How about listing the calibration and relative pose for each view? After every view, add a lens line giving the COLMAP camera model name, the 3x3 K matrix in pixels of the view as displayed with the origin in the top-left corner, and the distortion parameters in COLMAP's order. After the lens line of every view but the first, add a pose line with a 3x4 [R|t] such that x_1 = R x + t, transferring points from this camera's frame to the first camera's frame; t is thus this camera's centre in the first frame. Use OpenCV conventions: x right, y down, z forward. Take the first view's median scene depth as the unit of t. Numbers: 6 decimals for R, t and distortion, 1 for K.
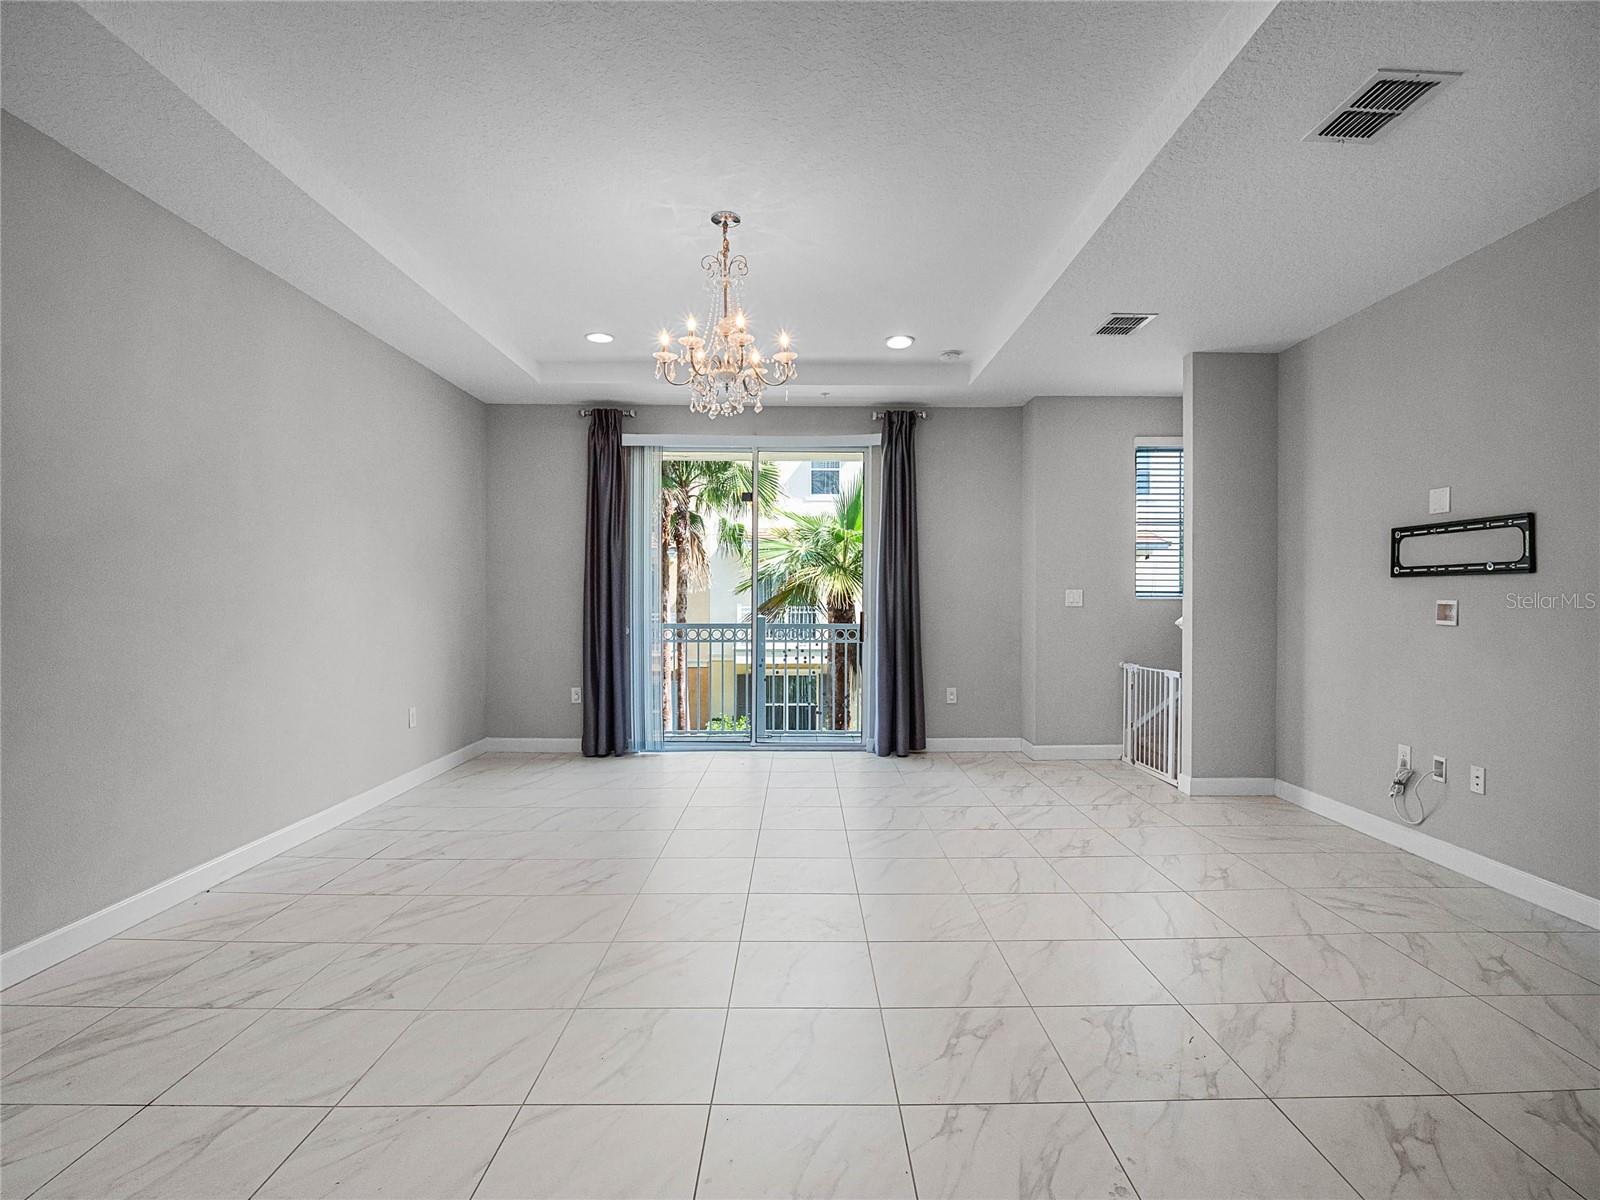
lens RADIAL K [[781.6, 0, 812.8], [0, 781.6, 603.9], [0, 0, 1]] dist [-0.001386, -0.009179]
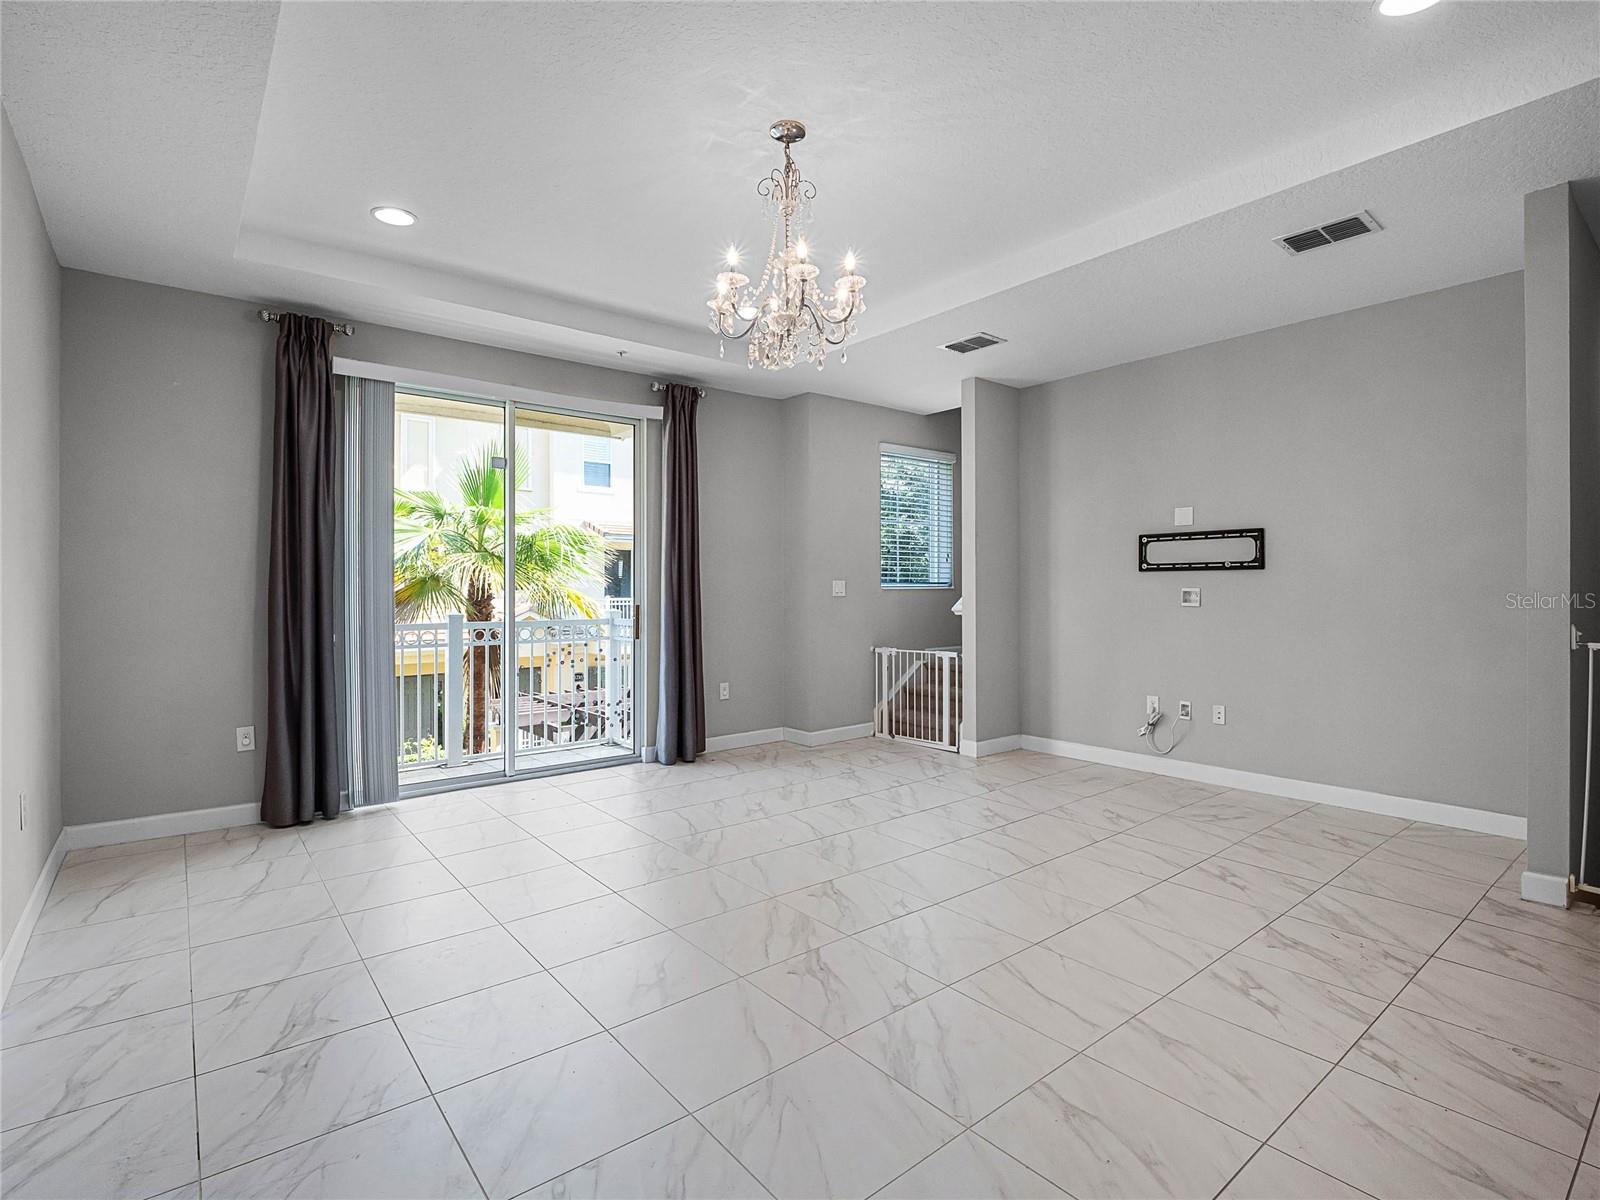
lens RADIAL K [[781.1, 0, 807.6], [0, 781.1, 593.3], [0, 0, 1]] dist [-0.000981, -0.010428]
pose [[0.786227, -0.007939, 0.617886, -0.510066], [0.010278, 0.999947, -0.000230, -0.002260], [-0.617852, 0.006532, 0.786267, 0.284259]]
